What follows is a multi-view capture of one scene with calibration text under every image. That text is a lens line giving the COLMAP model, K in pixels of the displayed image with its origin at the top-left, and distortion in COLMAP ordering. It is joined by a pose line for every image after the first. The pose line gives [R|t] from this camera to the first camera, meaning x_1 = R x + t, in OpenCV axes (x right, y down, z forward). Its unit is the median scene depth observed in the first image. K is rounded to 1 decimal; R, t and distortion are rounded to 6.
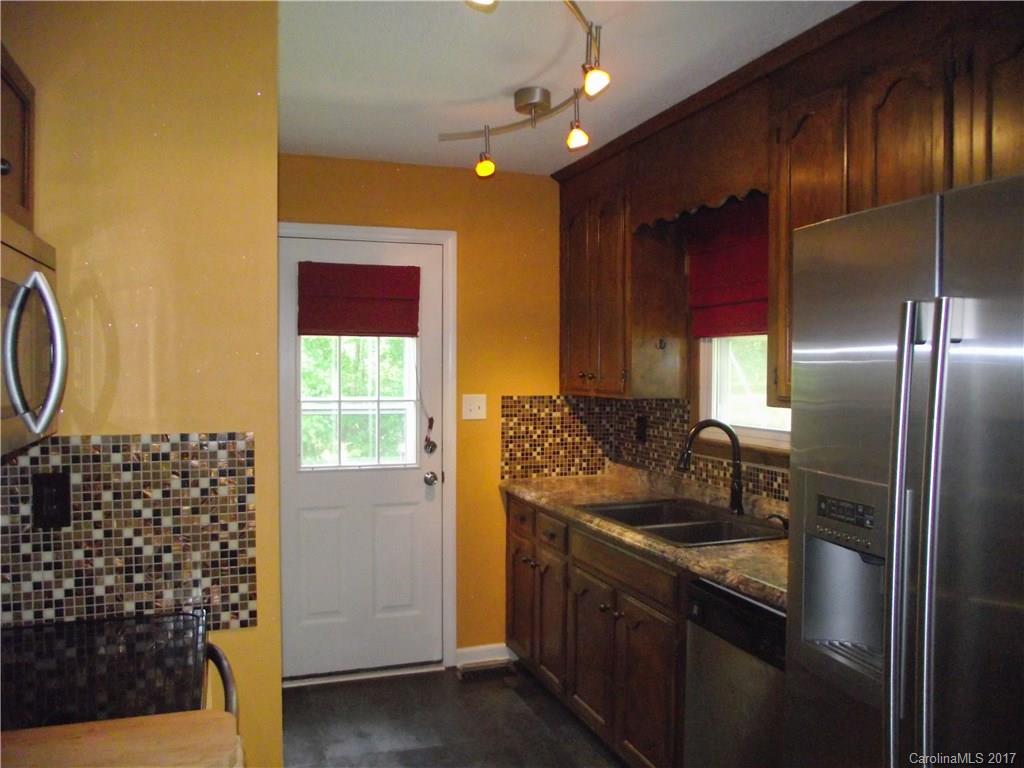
lens RADIAL K [[812.7, 0, 512.0], [0, 812.7, 384.0], [0, 0, 1]] dist [-0.036026, 0.006753]
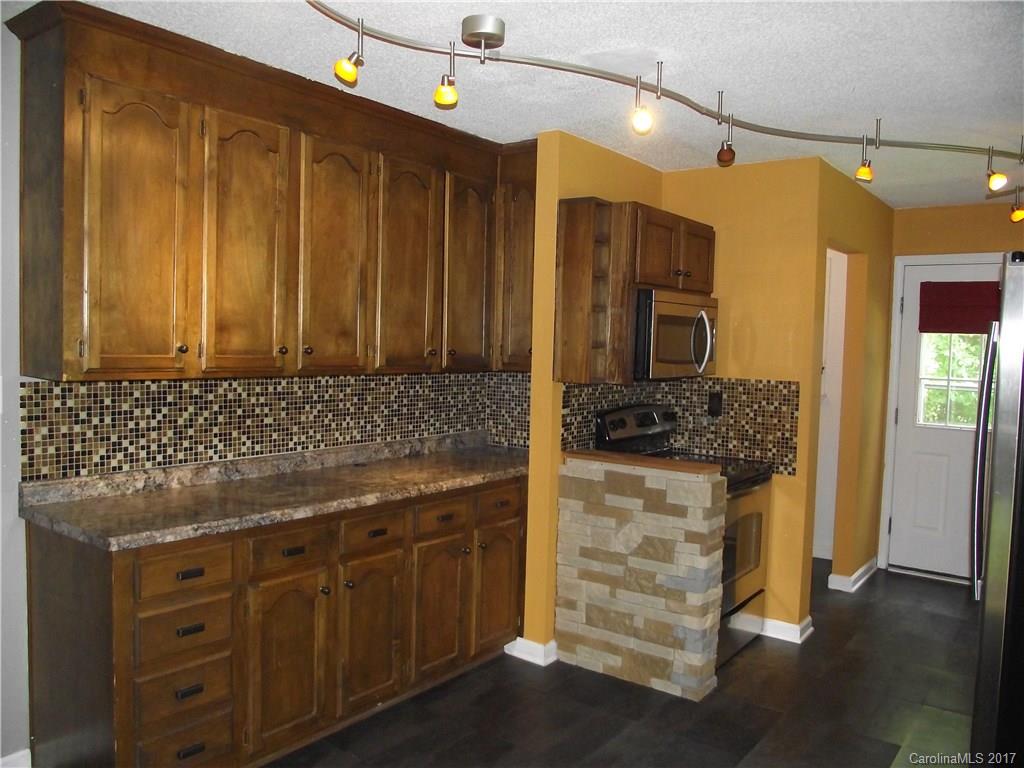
lens RADIAL K [[812.7, 0, 512.0], [0, 812.7, 384.0], [0, 0, 1]] dist [-0.036026, 0.006753]
pose [[0.563680, 0.056383, -0.824067, 1.009369], [-0.050249, 0.998160, 0.033923, 0.033147], [0.824464, 0.022287, 0.565476, -0.807184]]
